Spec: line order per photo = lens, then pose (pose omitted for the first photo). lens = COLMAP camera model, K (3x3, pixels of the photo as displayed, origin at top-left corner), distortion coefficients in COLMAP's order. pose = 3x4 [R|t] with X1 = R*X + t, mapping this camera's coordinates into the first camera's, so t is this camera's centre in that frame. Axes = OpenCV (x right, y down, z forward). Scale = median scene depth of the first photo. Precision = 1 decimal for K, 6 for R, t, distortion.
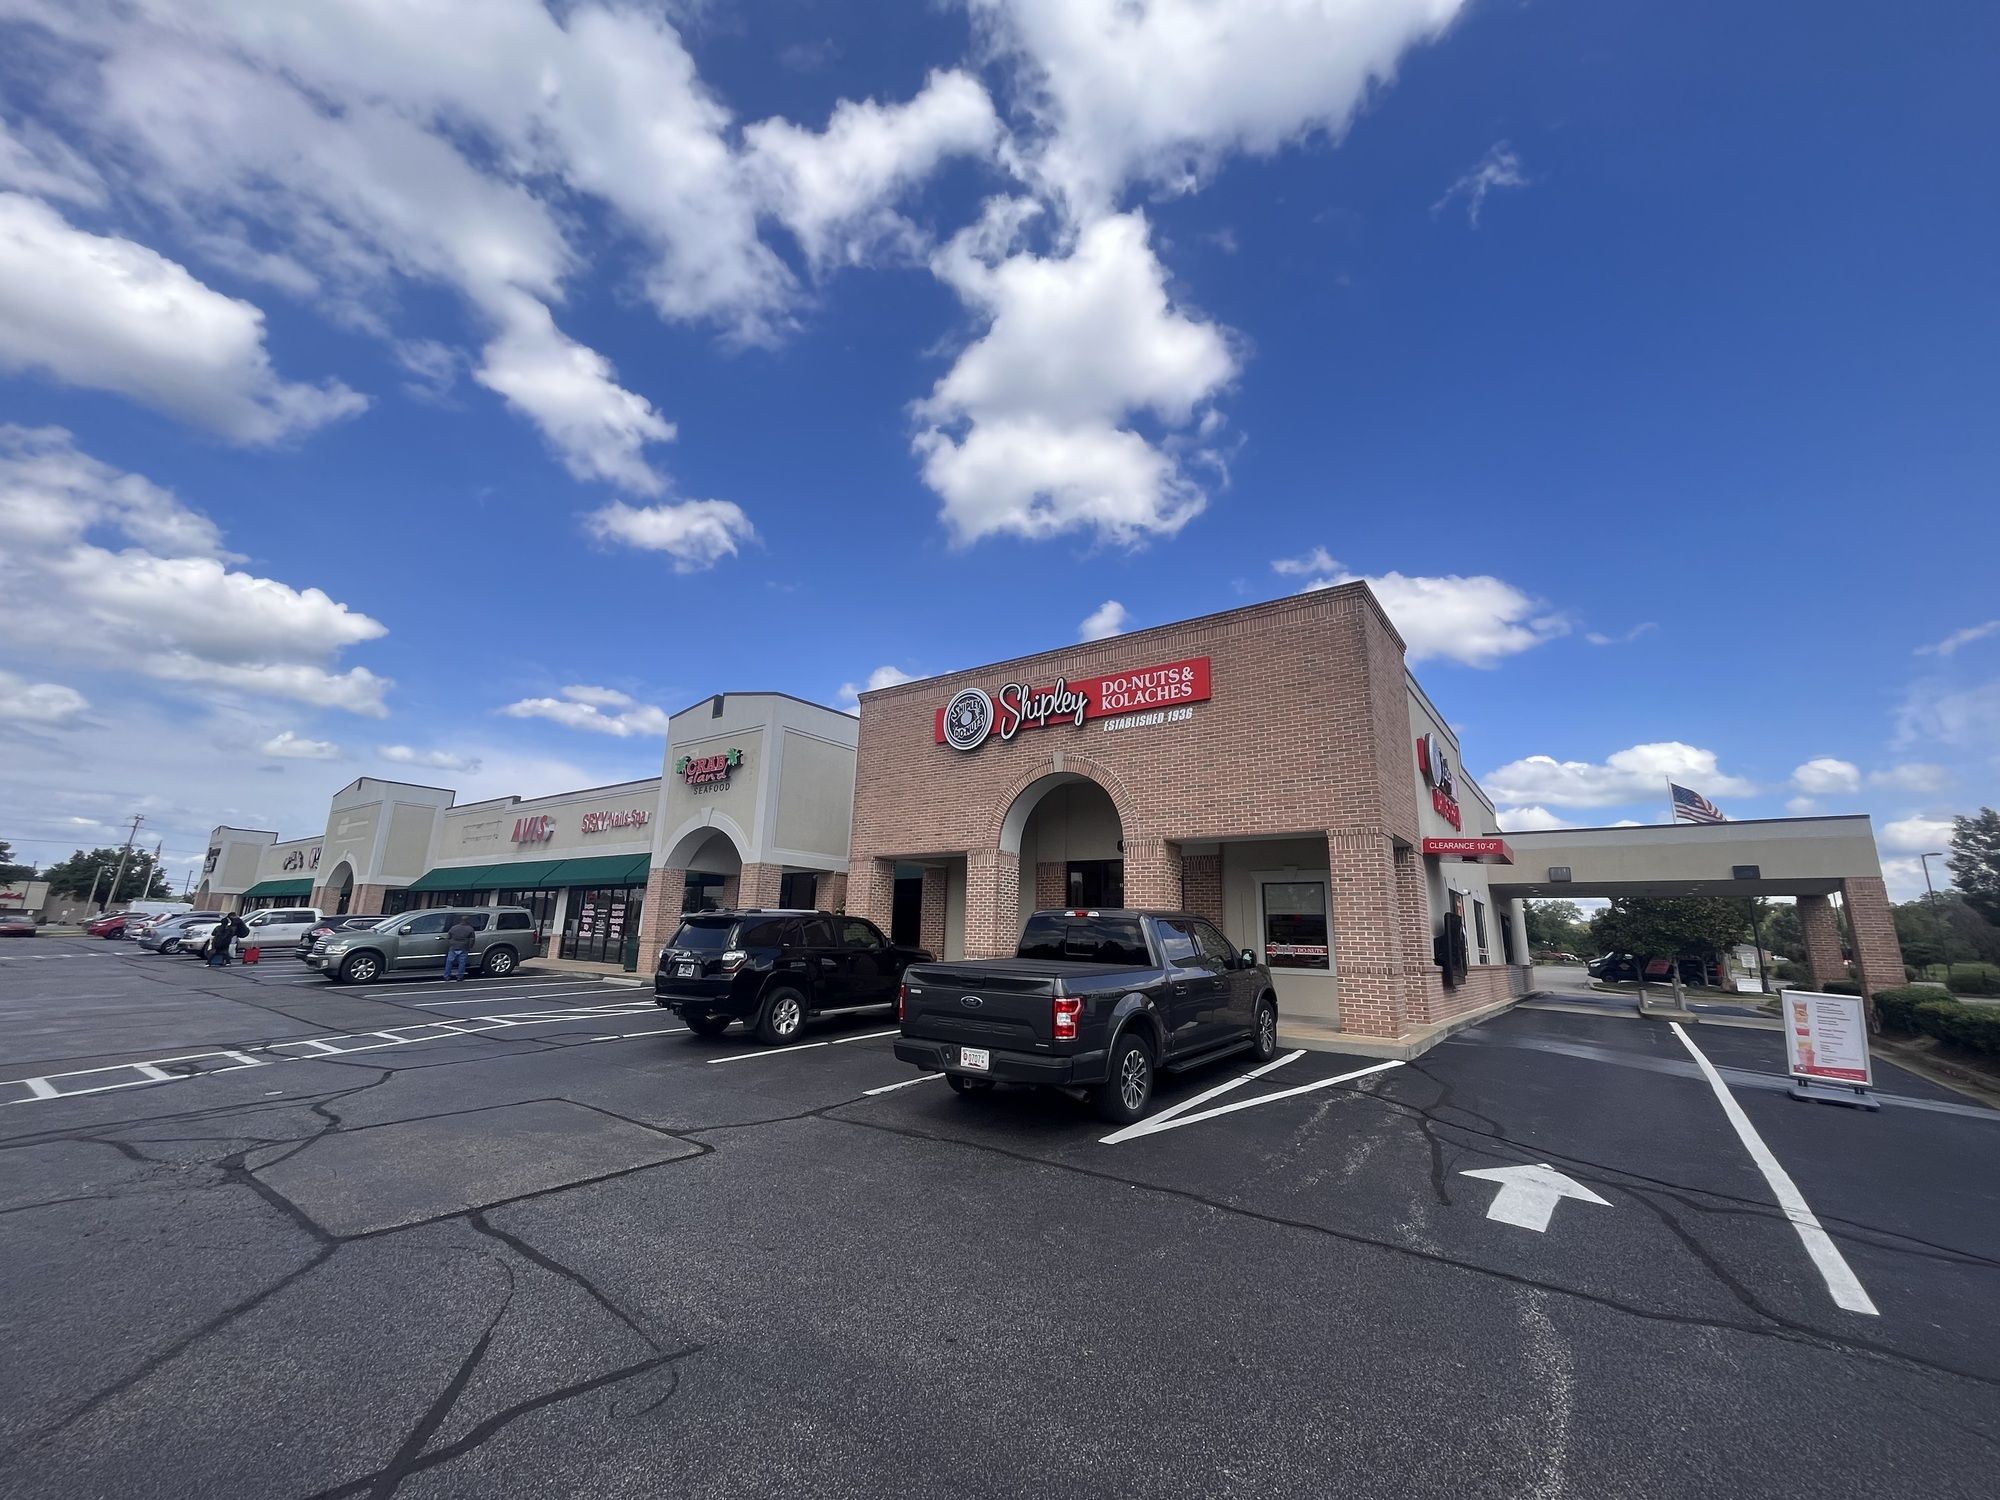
lens RADIAL K [[788.5, 0, 999.8], [0, 788.5, 739.8], [0, 0, 1]] dist [-0.006511, 0.000142]
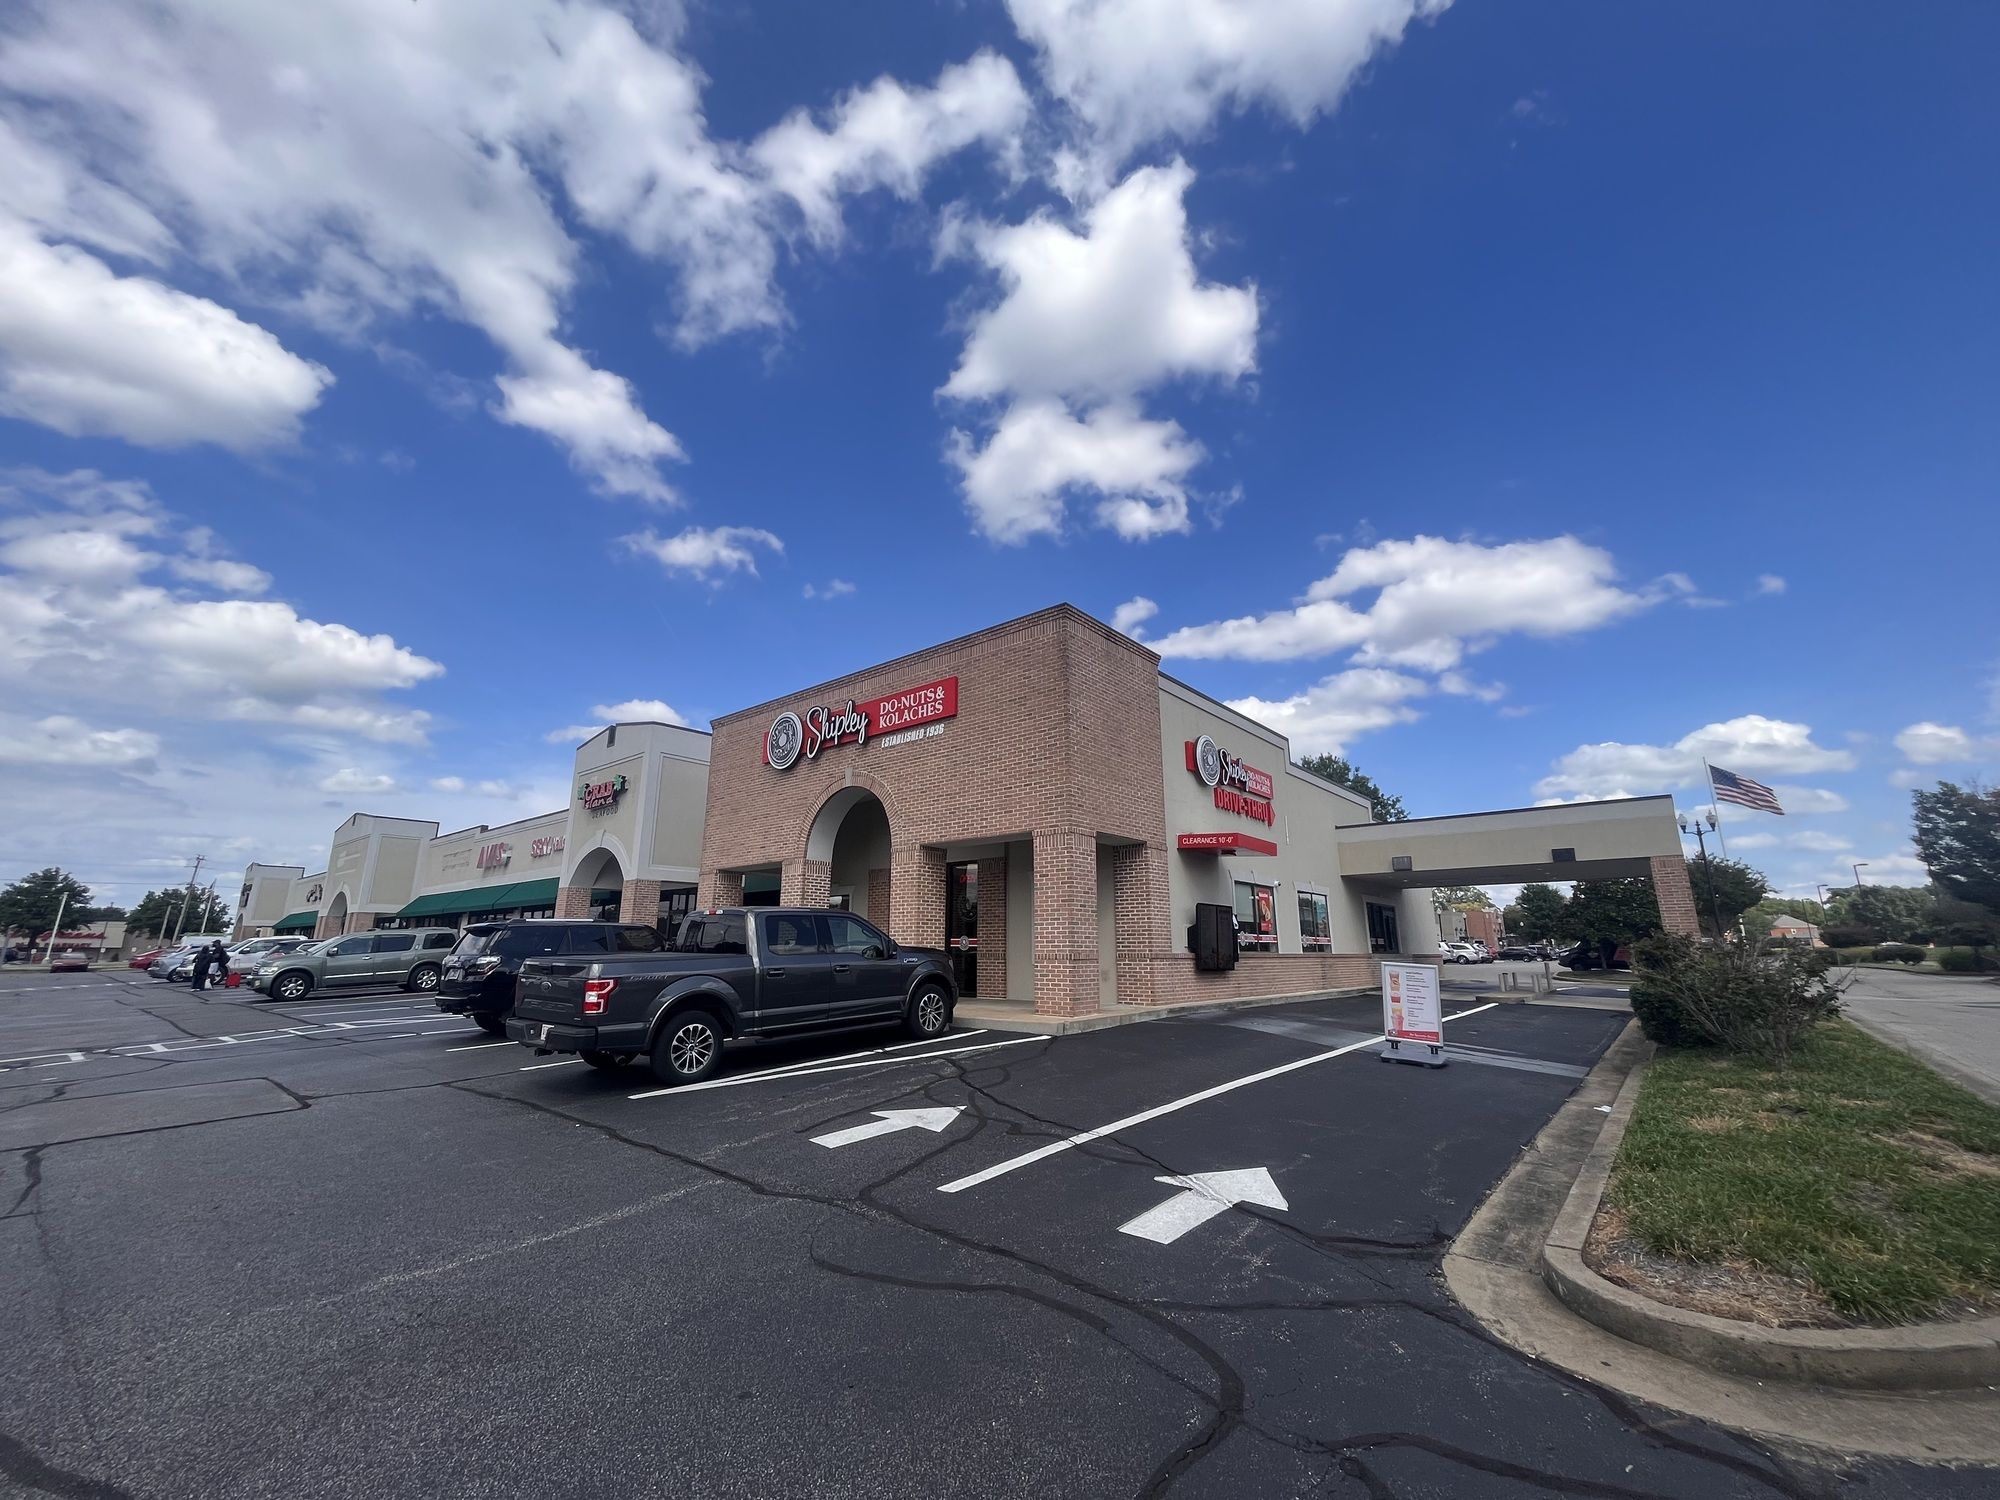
lens RADIAL K [[788.5, 0, 1000.1], [0, 788.5, 761.9], [0, 0, 1]] dist [-0.006511, 0.000142]
pose [[0.998192, -0.041522, -0.043466, 0.249393], [0.042201, 0.998999, 0.014809, -0.000513], [0.042807, -0.016616, 0.998945, -0.059306]]
